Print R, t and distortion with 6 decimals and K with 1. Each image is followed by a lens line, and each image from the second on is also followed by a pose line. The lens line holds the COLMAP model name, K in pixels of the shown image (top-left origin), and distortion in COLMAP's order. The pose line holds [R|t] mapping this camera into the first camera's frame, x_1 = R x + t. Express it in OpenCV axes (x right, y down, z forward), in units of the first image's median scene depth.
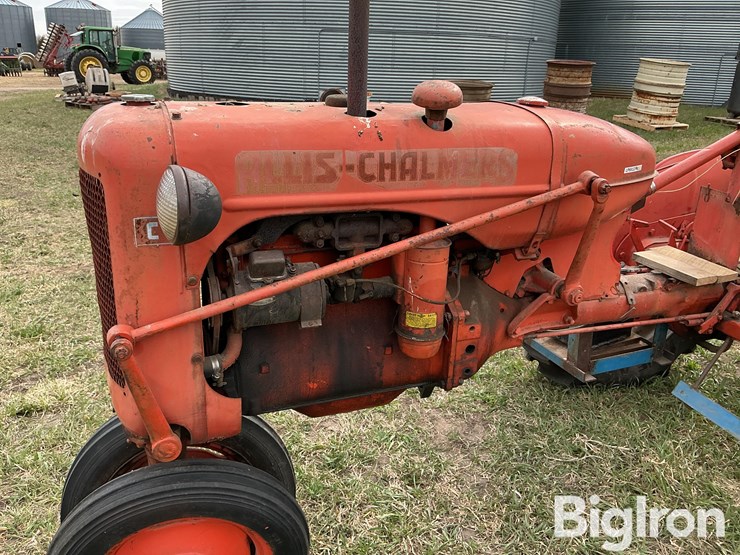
lens RADIAL K [[617.9, 0, 359.9], [0, 617.9, 277.8], [0, 0, 1]] dist [0.106646, -0.221470]
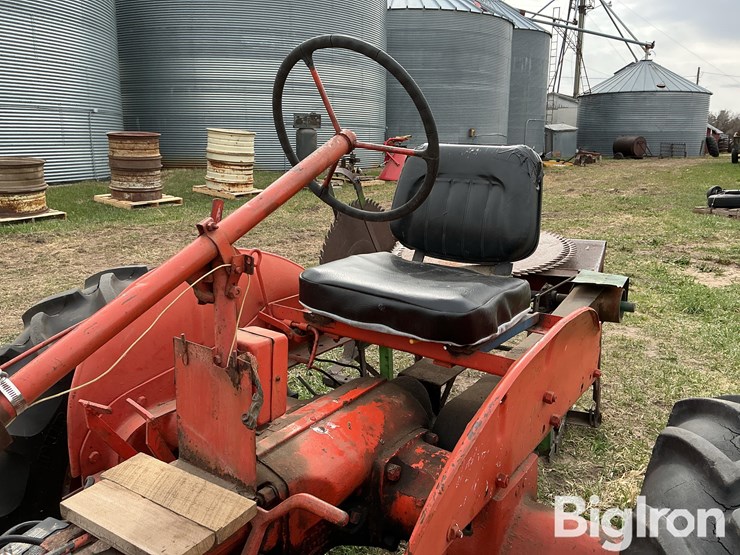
lens RADIAL K [[617.9, 0, 374.3], [0, 617.9, 269.9], [0, 0, 1]] dist [0.106646, -0.221470]
pose [[0.807557, -0.145031, 0.571680, 0.328075], [0.212283, 0.975807, -0.052315, -0.117061], [-0.550262, 0.163605, 0.818807, 0.384576]]
